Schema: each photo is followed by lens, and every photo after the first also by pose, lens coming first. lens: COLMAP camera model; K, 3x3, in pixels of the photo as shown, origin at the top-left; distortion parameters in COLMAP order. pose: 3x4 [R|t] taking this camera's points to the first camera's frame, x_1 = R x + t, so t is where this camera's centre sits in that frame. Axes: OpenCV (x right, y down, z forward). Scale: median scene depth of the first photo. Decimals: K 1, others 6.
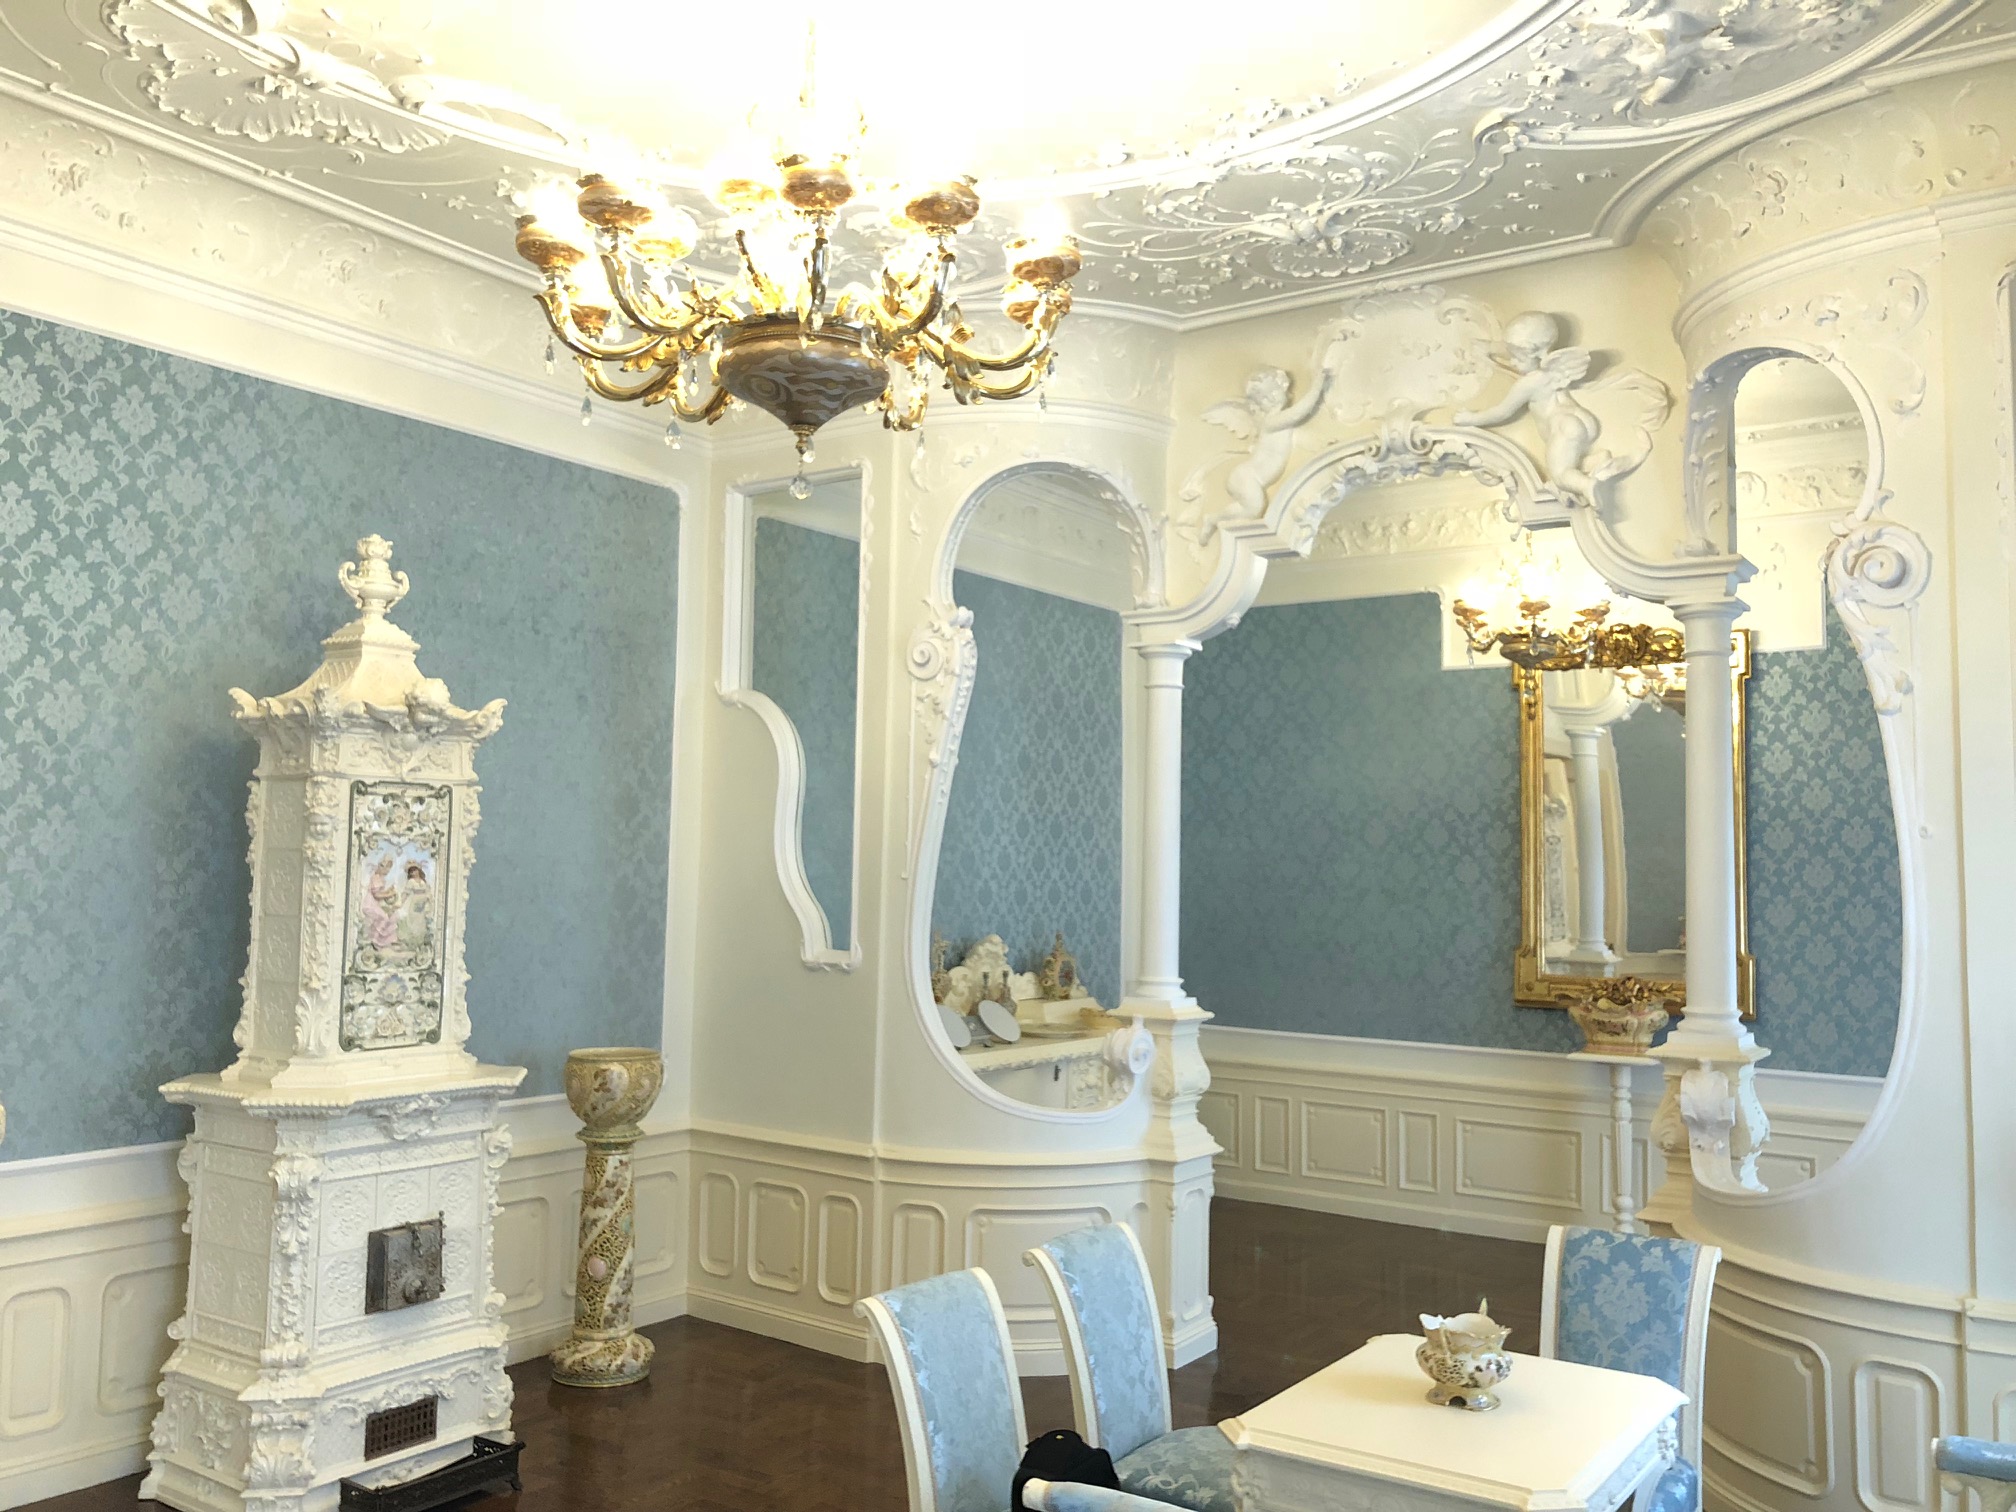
lens RADIAL K [[1642.9, 0, 1019.9], [0, 1642.9, 760.9], [0, 0, 1]] dist [-0.012535, -0.001788]
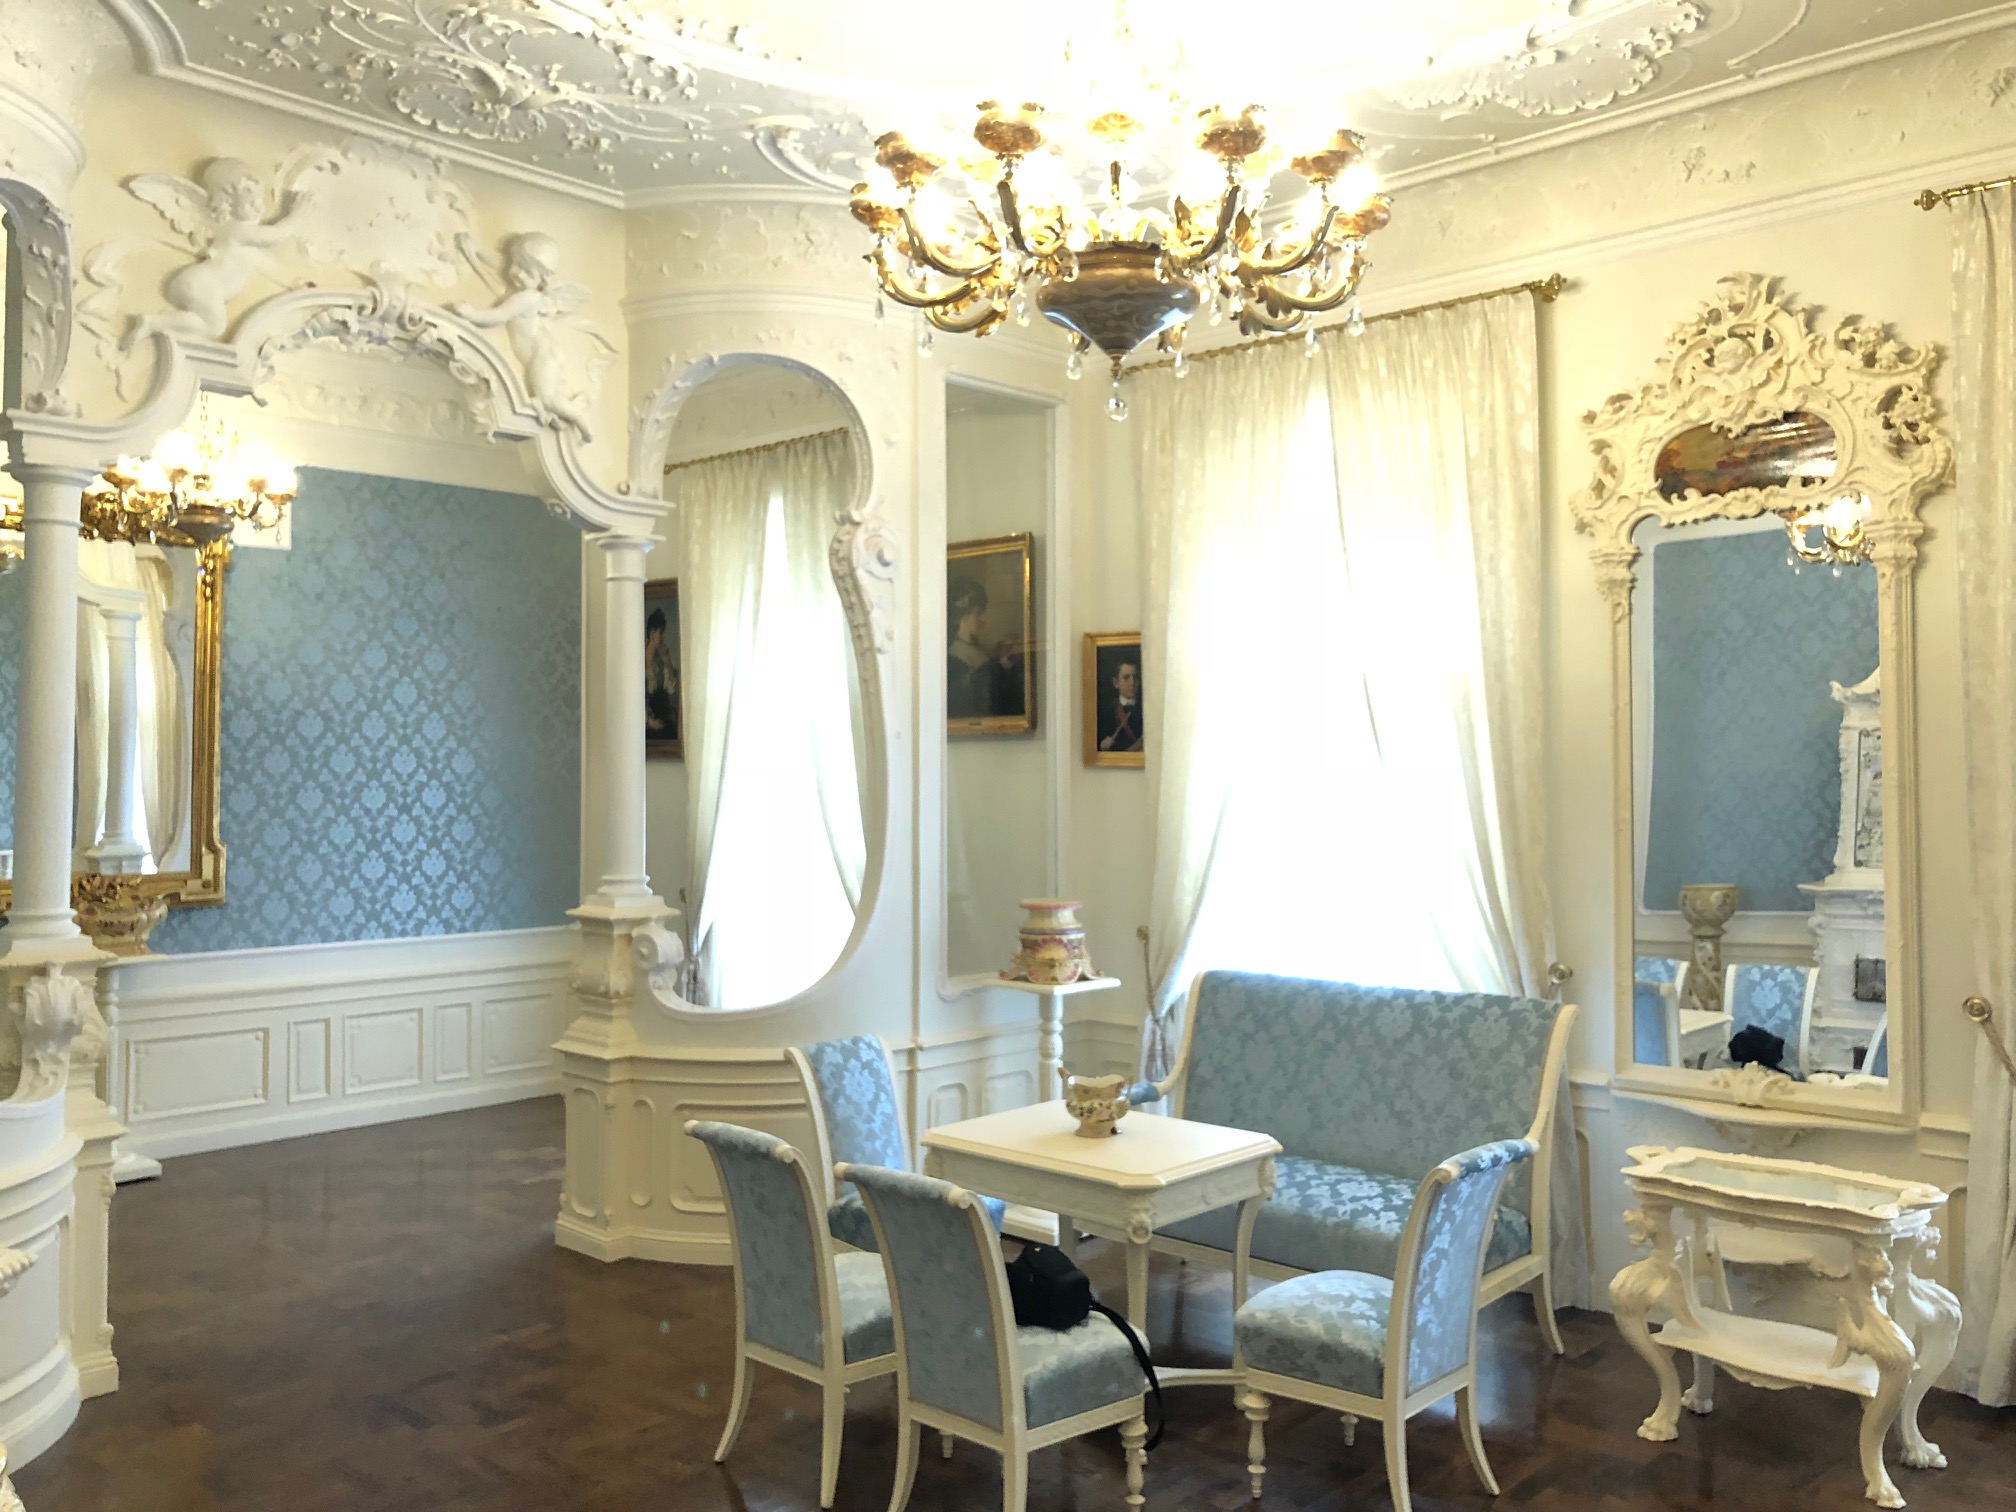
lens RADIAL K [[1642.9, 0, 1020.7], [0, 1642.9, 748.9], [0, 0, 1]] dist [-0.012535, -0.001788]
pose [[0.150588, -0.000862, 0.988596, -0.610427], [-0.061918, 0.998028, 0.010302, 0.025060], [-0.986656, -0.062763, 0.150238, 0.455851]]
